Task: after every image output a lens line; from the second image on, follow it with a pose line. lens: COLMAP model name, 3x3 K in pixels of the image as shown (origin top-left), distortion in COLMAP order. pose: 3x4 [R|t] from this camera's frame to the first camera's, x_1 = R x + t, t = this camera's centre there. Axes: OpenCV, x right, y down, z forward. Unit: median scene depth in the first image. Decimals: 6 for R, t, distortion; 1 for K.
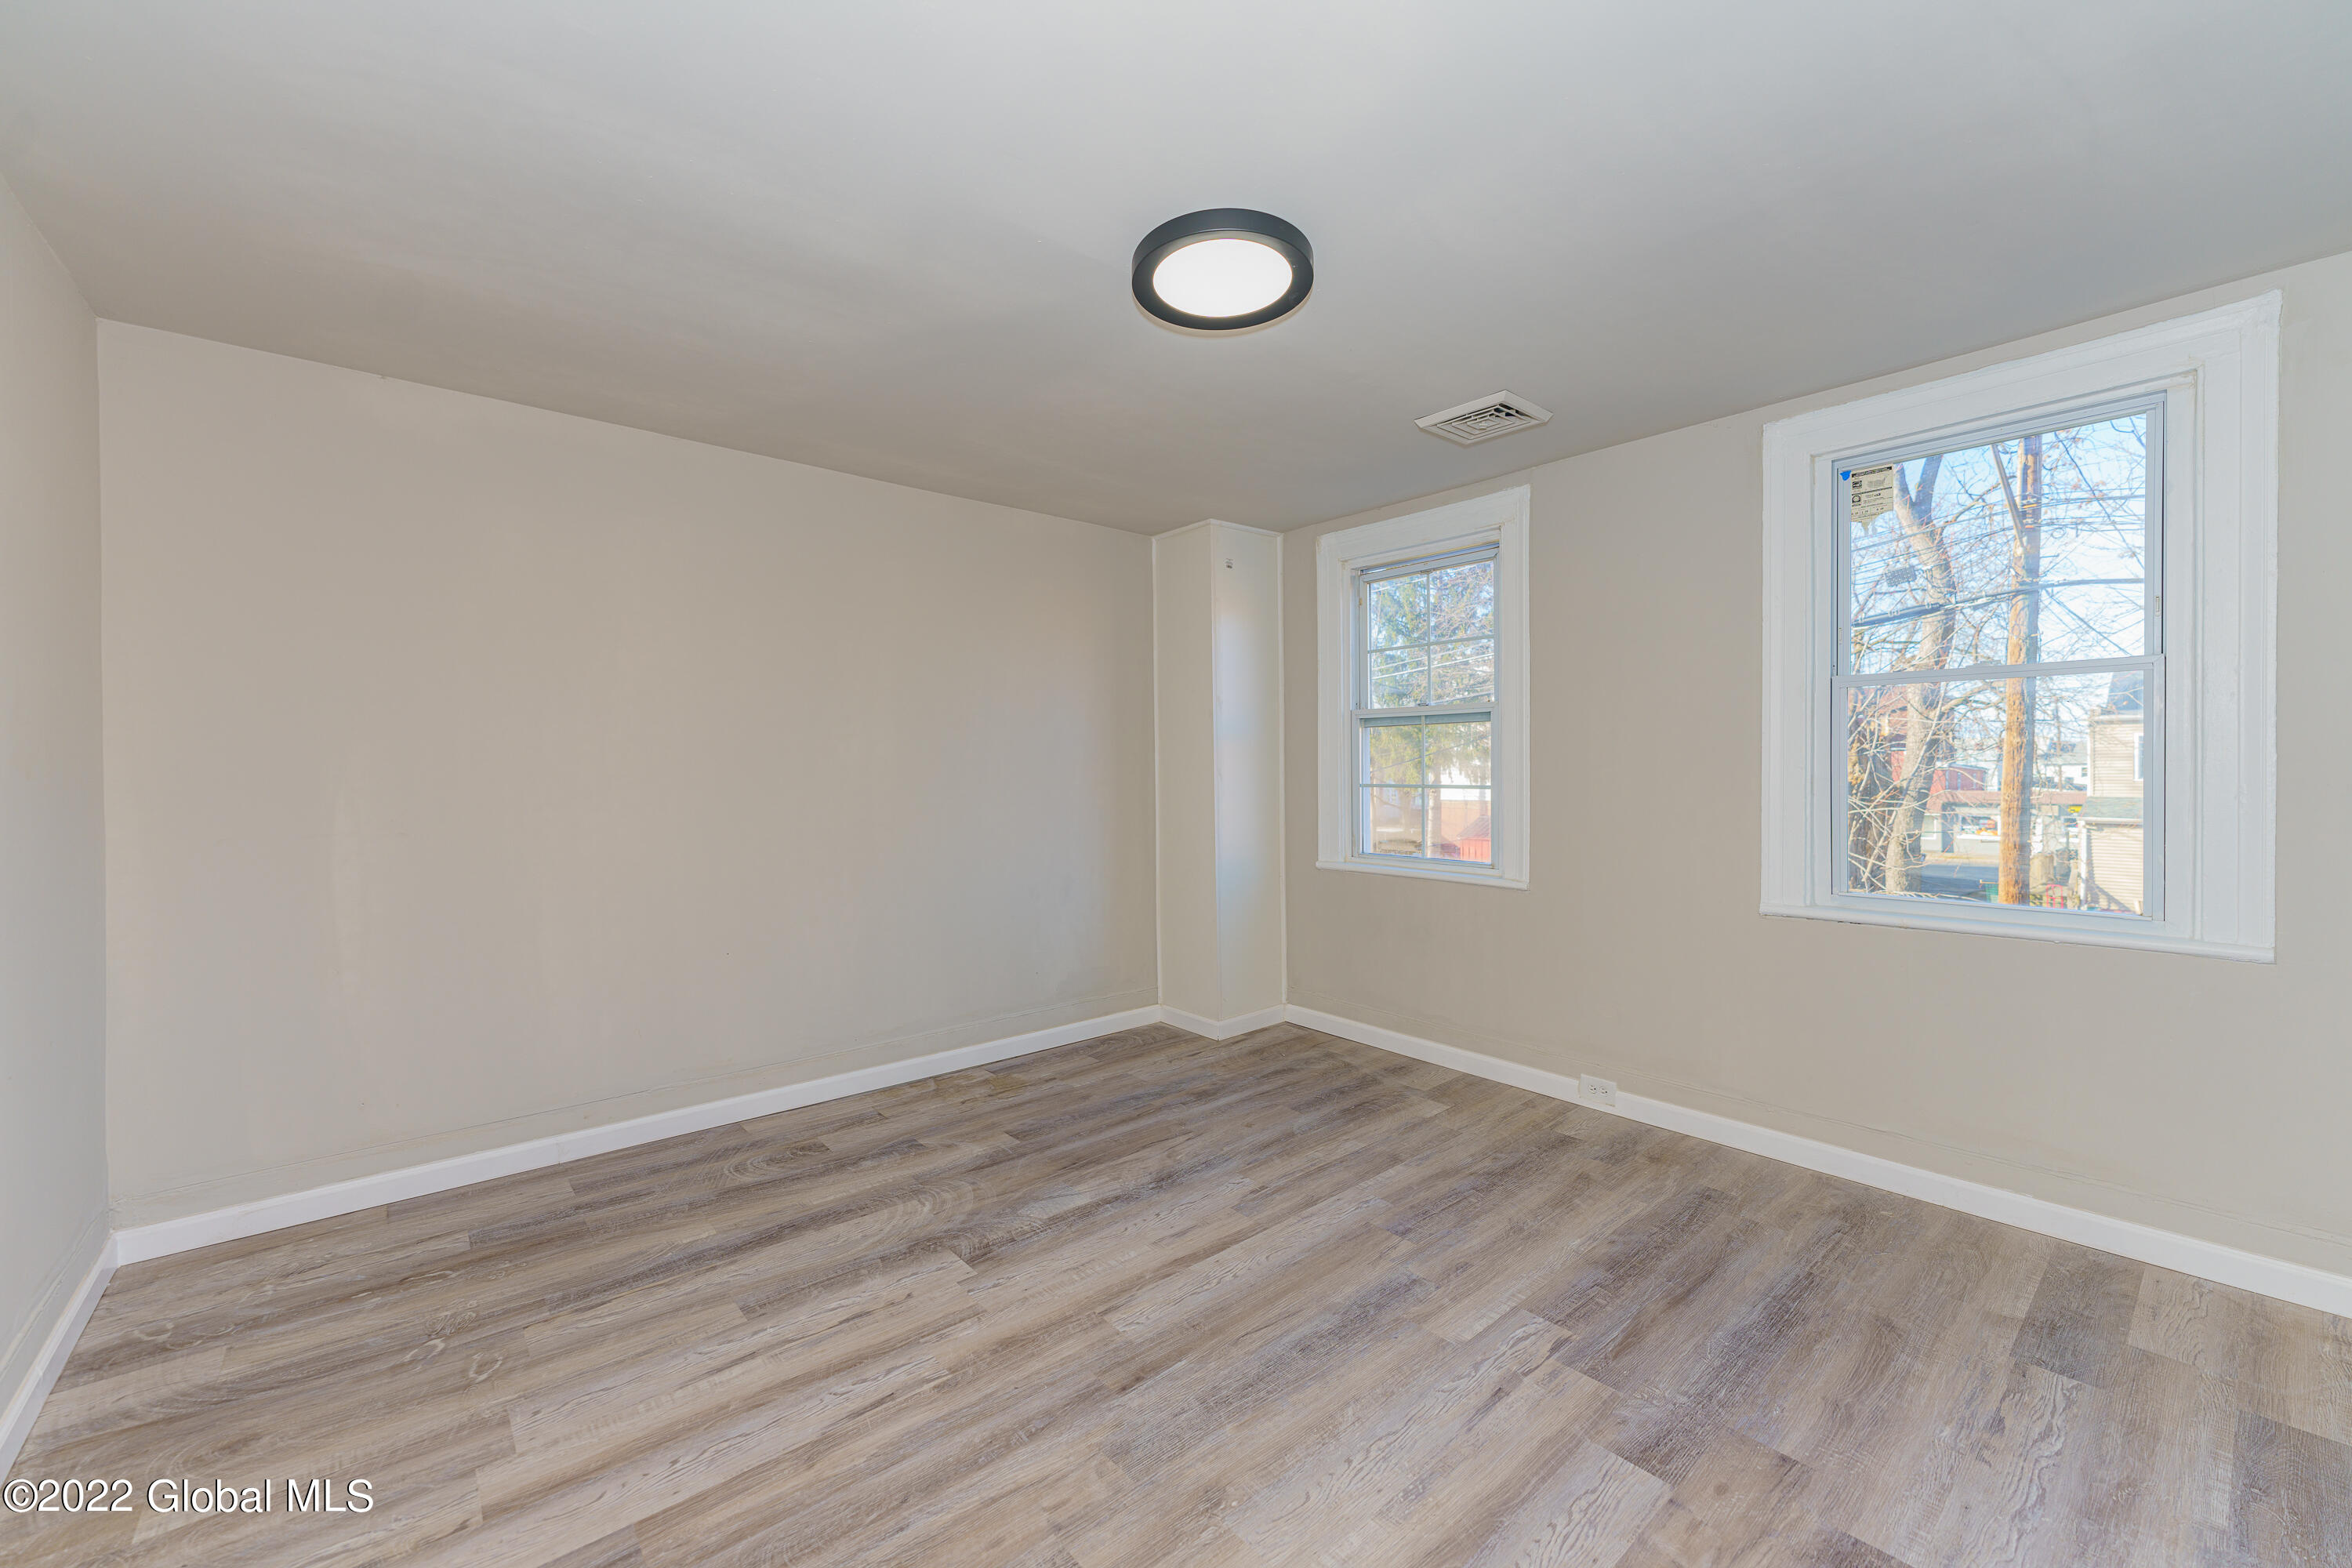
lens RADIAL K [[945.8, 0, 1178.3], [0, 945.8, 777.3], [0, 0, 1]] dist [0.001667, -0.000377]
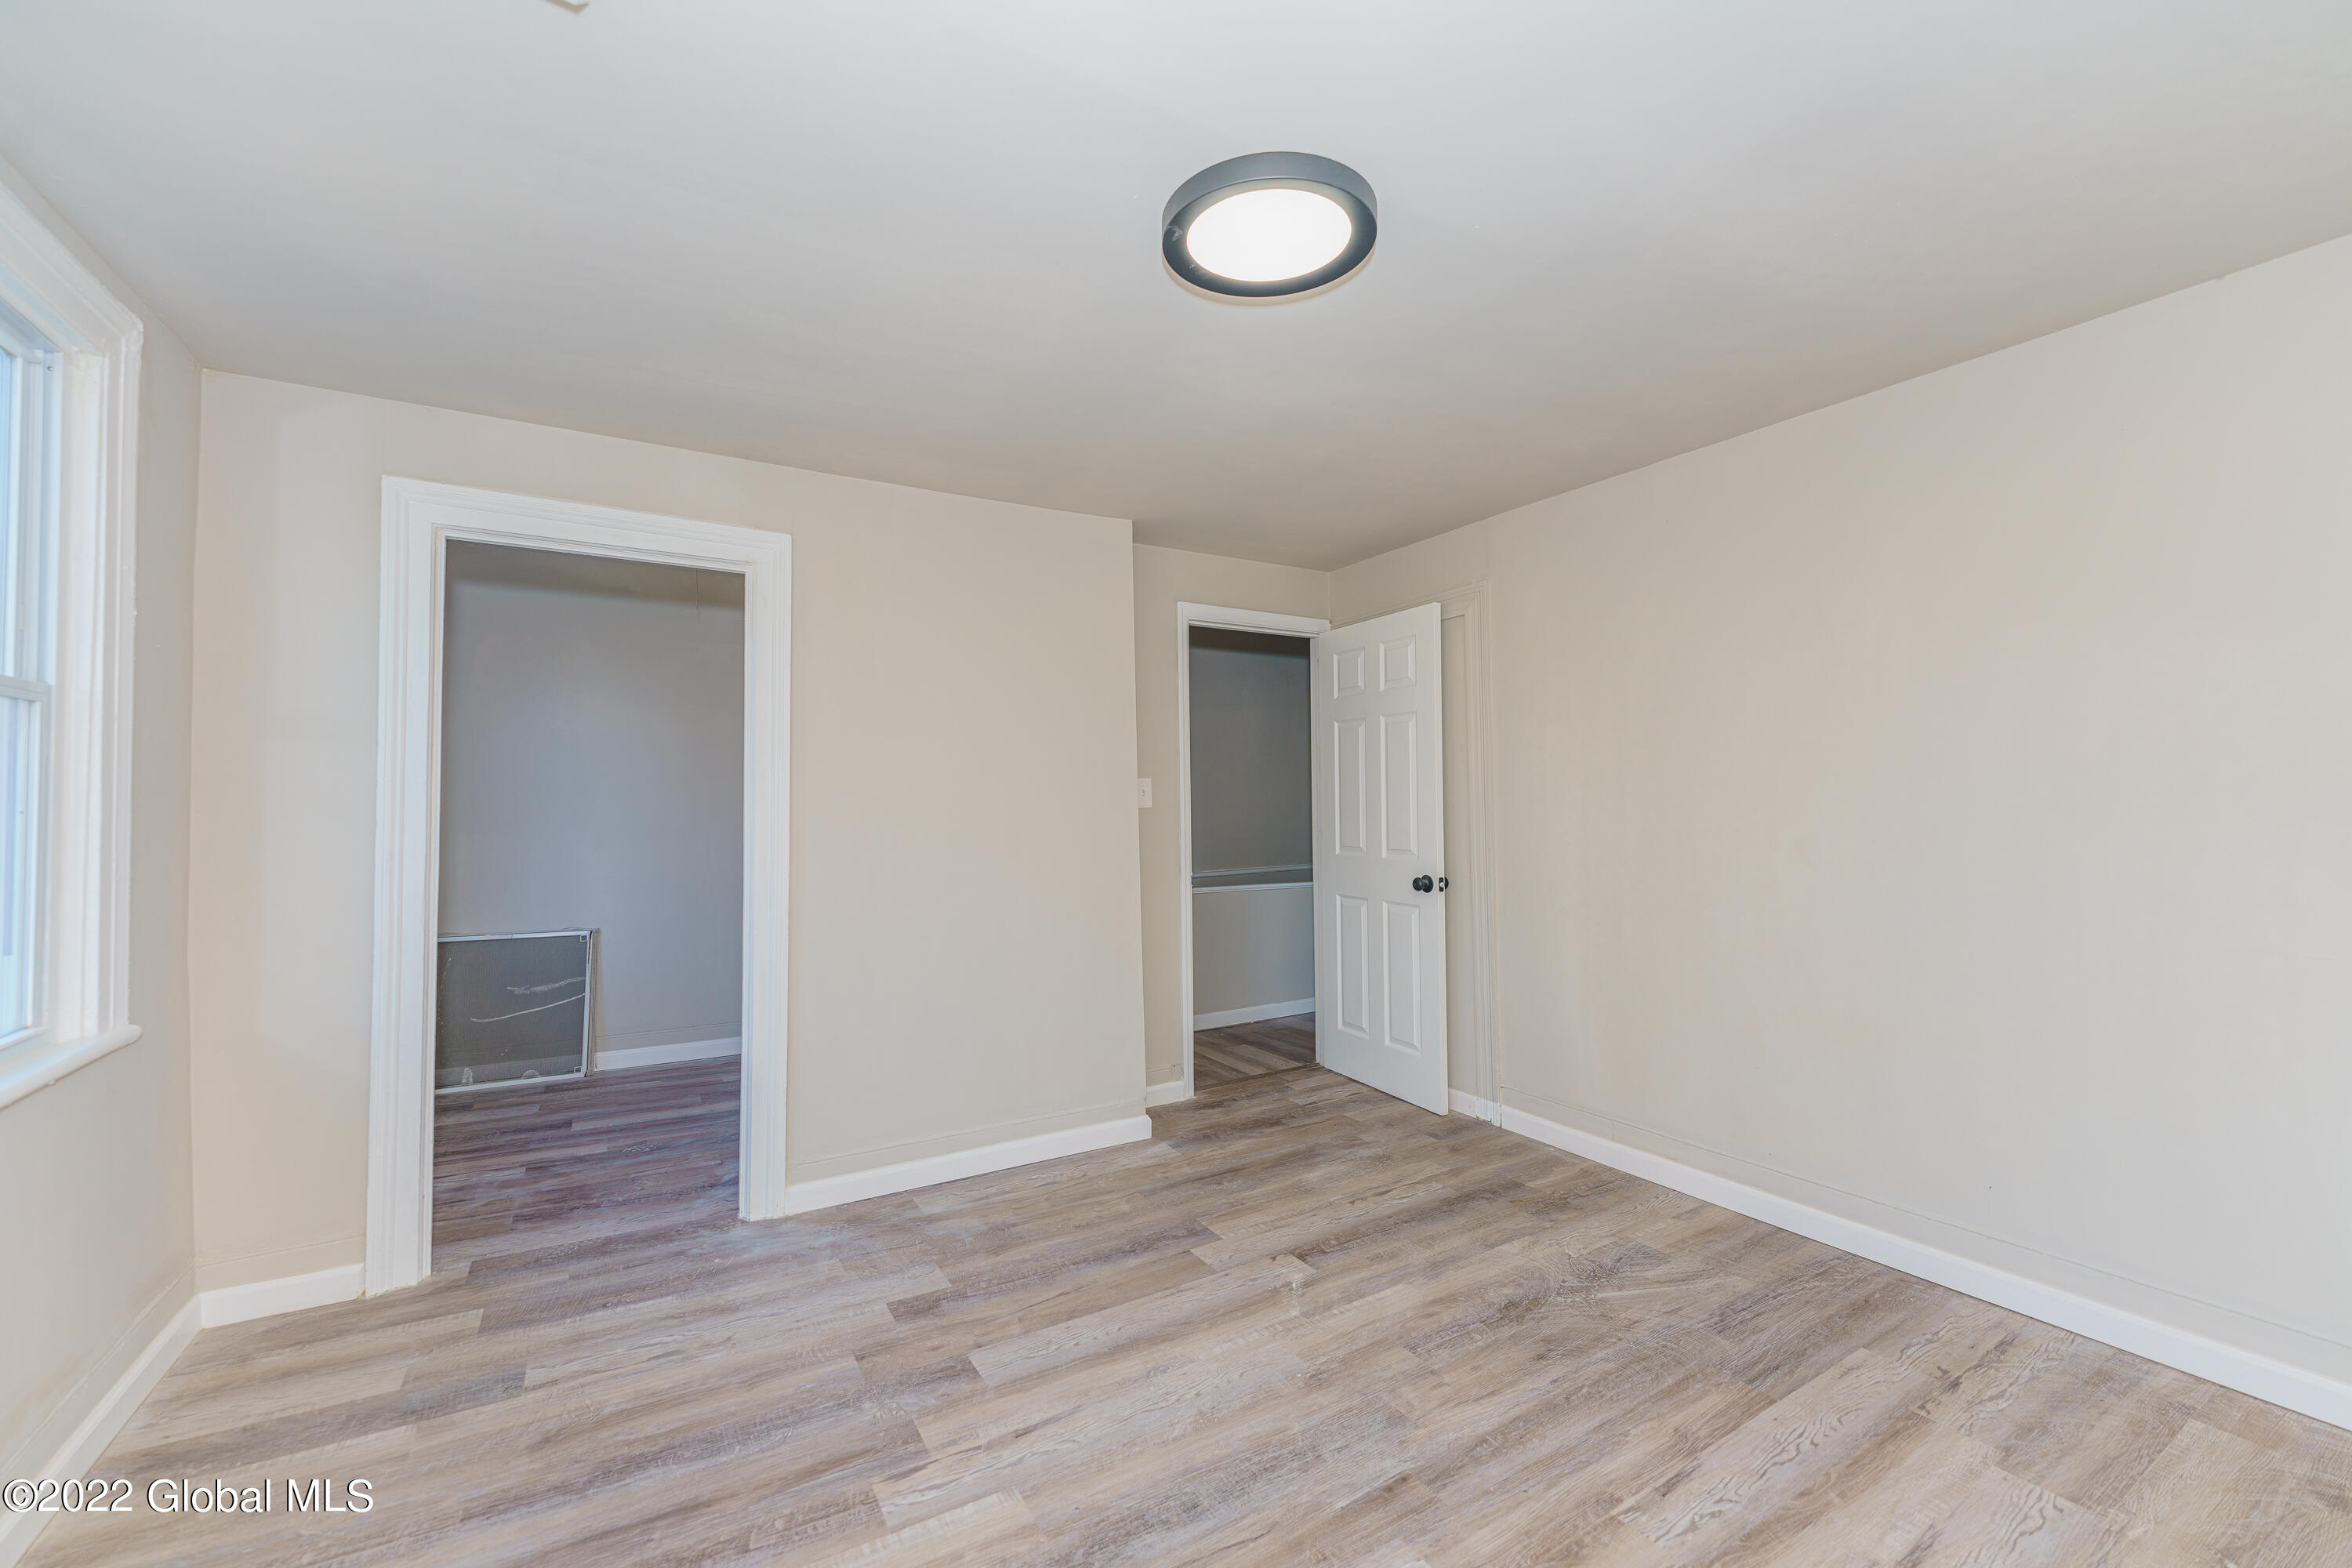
lens RADIAL K [[945.8, 0, 1171.9], [0, 945.8, 780.2], [0, 0, 1]] dist [0.001667, -0.000377]
pose [[-0.985589, 0.017272, 0.168277, -0.001401], [0.015478, 0.999809, -0.011966, -0.034327], [-0.168451, -0.009189, -0.985667, 2.008380]]
